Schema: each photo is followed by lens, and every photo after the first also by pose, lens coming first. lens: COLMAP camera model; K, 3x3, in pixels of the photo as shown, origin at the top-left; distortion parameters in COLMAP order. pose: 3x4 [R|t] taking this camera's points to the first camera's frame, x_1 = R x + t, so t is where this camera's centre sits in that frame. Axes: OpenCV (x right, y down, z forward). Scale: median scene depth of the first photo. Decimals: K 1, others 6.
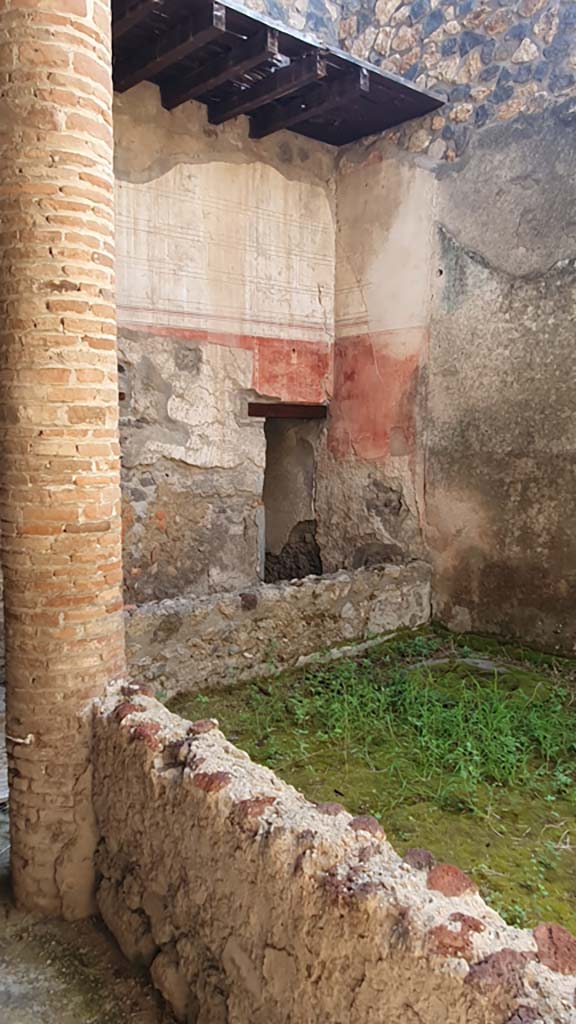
lens RADIAL K [[807.9, 0, 275.7], [0, 807.9, 522.8], [0, 0, 1]] dist [-0.030282, 0.051439]
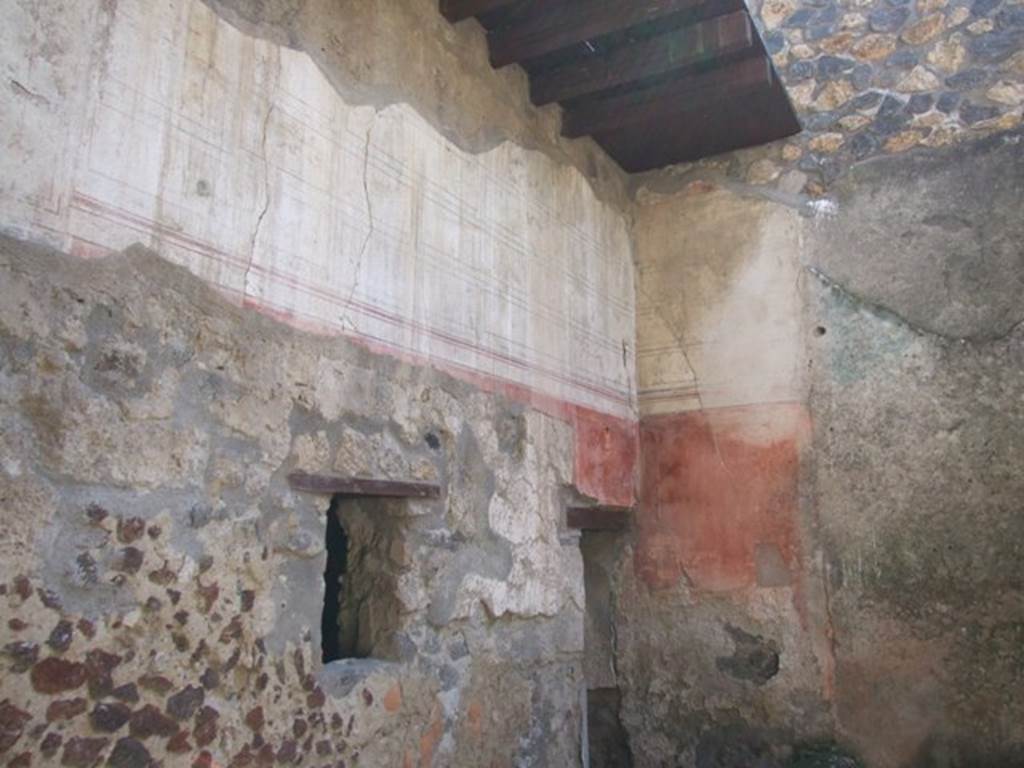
lens RADIAL K [[836.2, 0, 508.2], [0, 836.2, 370.5], [0, 0, 1]] dist [-0.068756, 0.066786]
pose [[0.947901, 0.061861, 0.312500, -0.308287], [0.035832, 0.954035, -0.297545, -0.061688], [-0.316543, 0.293241, 0.902114, 0.423462]]
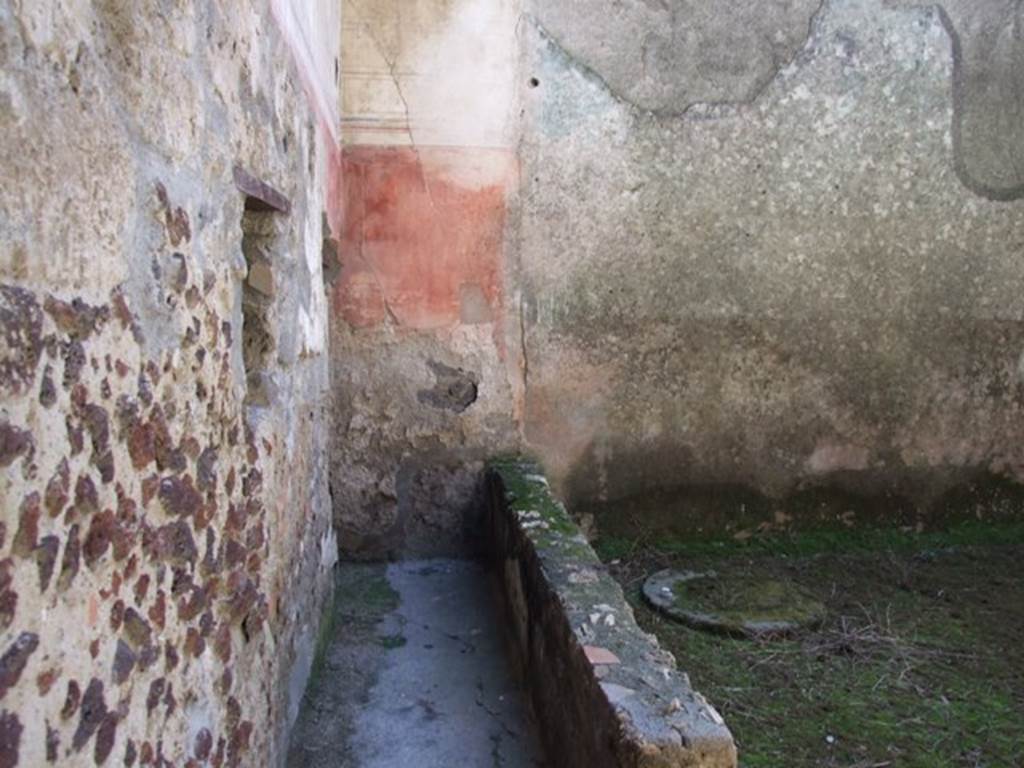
lens RADIAL K [[809.3, 0, 510.0], [0, 809.3, 370.3], [0, 0, 1]] dist [-0.048905, 0.046525]
pose [[0.544305, -0.071893, 0.835801, -0.473526], [0.078201, 0.996331, 0.034774, -0.068911], [-0.835234, 0.046433, 0.547930, 0.625334]]
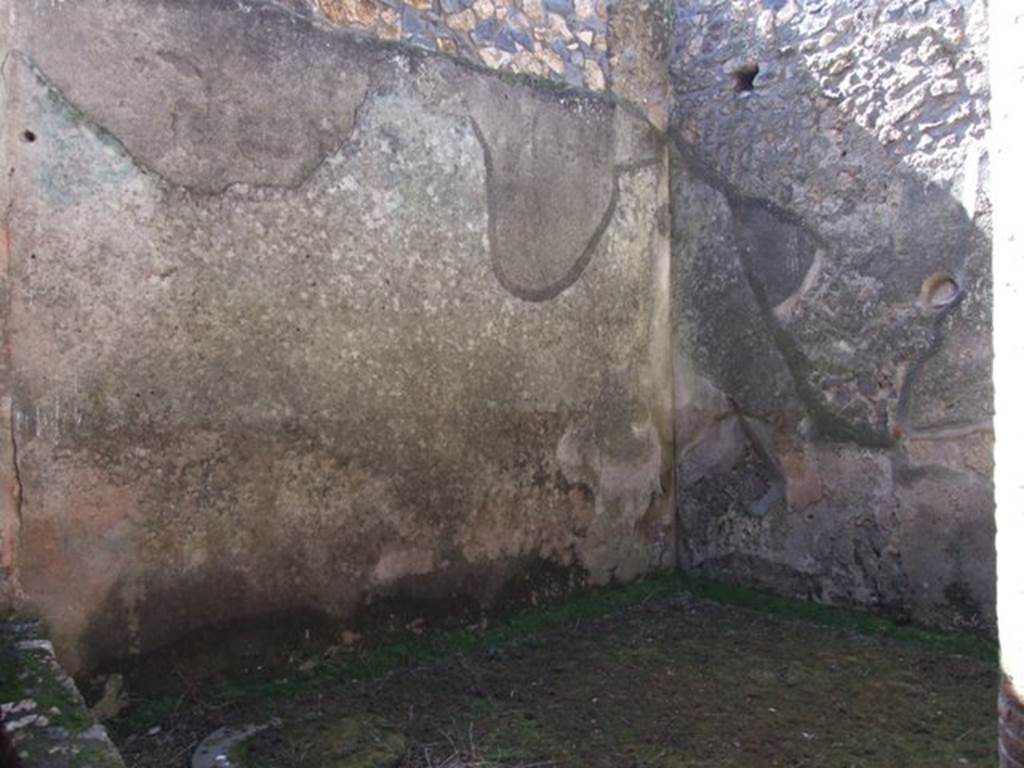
lens RADIAL K [[836.2, 0, 526.6], [0, 836.2, 375.4], [0, 0, 1]] dist [-0.068756, 0.066786]
pose [[0.020180, 0.017735, 0.999639, -0.415523], [0.115658, 0.993089, -0.019954, -0.076296], [-0.993084, 0.116019, 0.017989, 0.646045]]
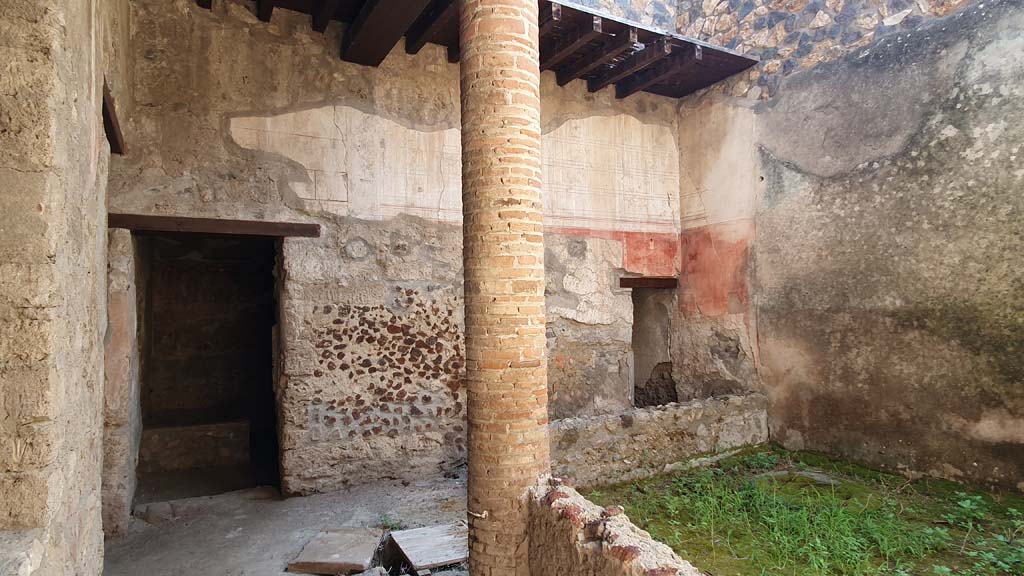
lens RADIAL K [[572.6, 0, 501.7], [0, 572.6, 290.4], [0, 0, 1]] dist [0.004062, -0.008776]
pose [[0.976326, -0.025960, -0.214741, -0.022269], [-0.002383, 0.991421, -0.130687, 0.004269], [0.216292, 0.128105, 0.967888, -0.008677]]
